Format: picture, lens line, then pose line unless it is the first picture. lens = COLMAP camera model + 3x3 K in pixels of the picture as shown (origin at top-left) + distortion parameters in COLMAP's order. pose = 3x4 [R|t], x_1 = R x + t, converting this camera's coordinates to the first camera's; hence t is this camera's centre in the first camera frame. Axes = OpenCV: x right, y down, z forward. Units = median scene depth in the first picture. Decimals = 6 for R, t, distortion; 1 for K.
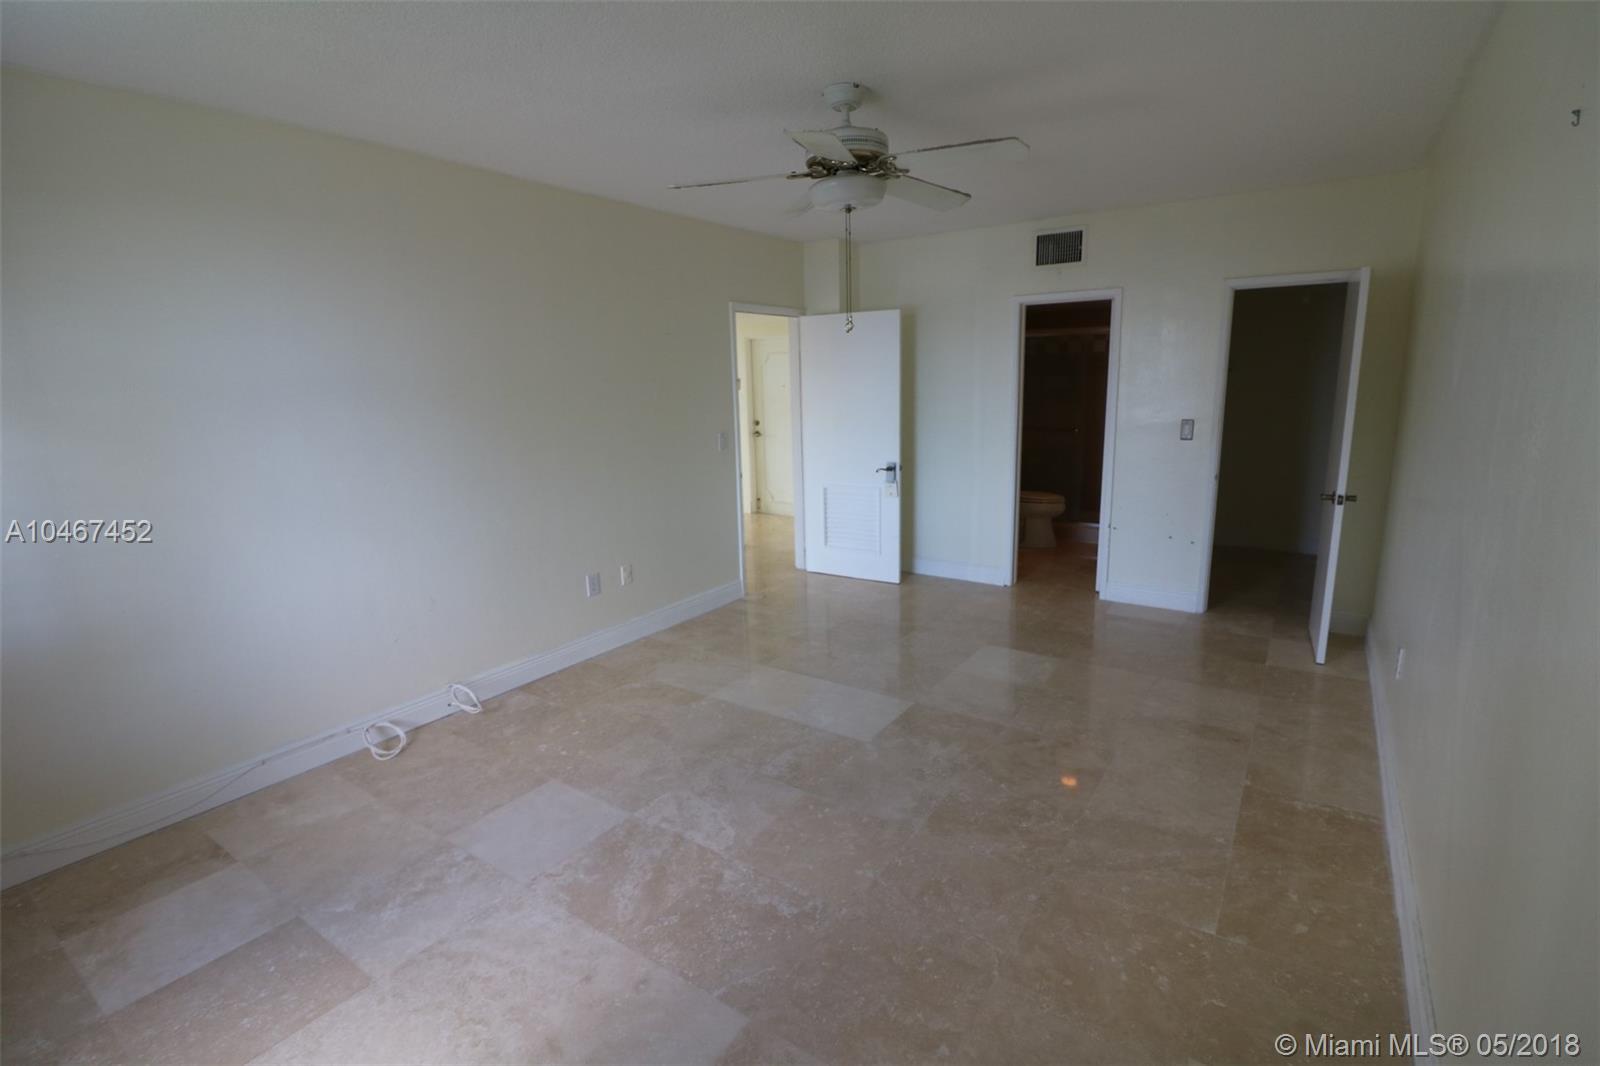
lens RADIAL K [[740.1, 0, 808.1], [0, 740.1, 523.1], [0, 0, 1]] dist [0.001357, -0.014028]
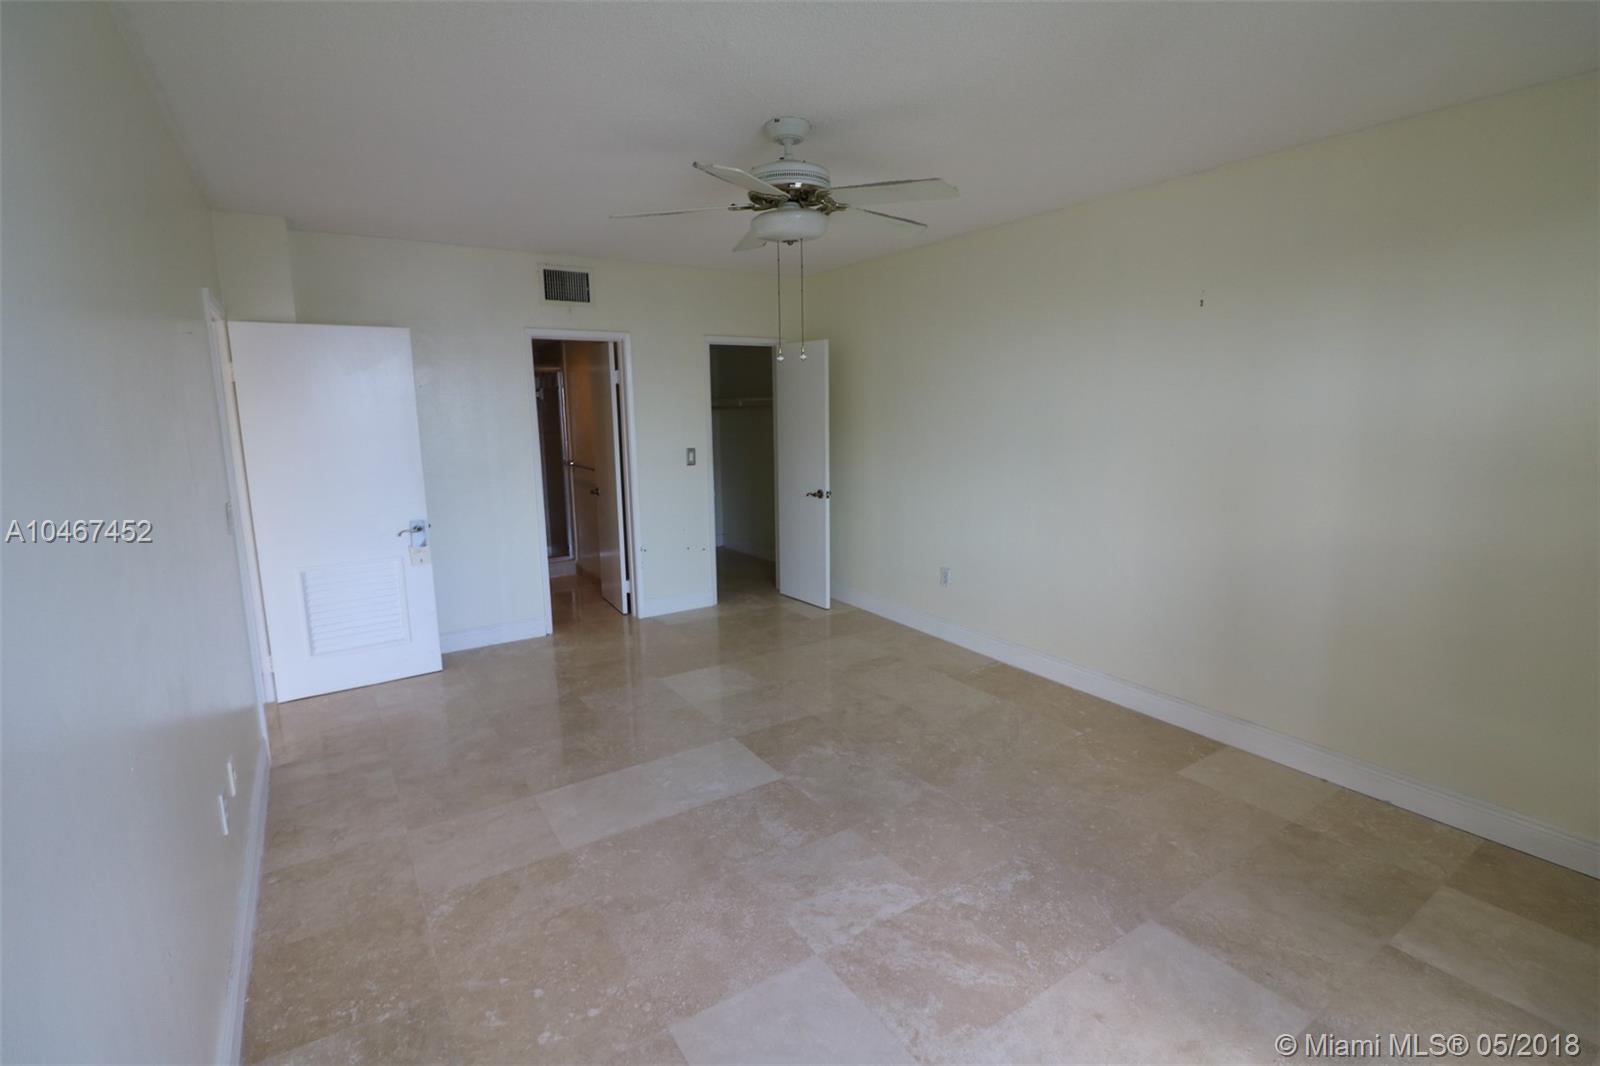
lens RADIAL K [[740.1, 0, 808.1], [0, 740.1, 523.1], [0, 0, 1]] dist [0.001357, -0.014028]
pose [[0.377174, -0.132078, 0.916676, -0.733108], [0.183476, 0.980818, 0.065827, -0.089642], [-0.907787, 0.143359, 0.394172, 0.514009]]
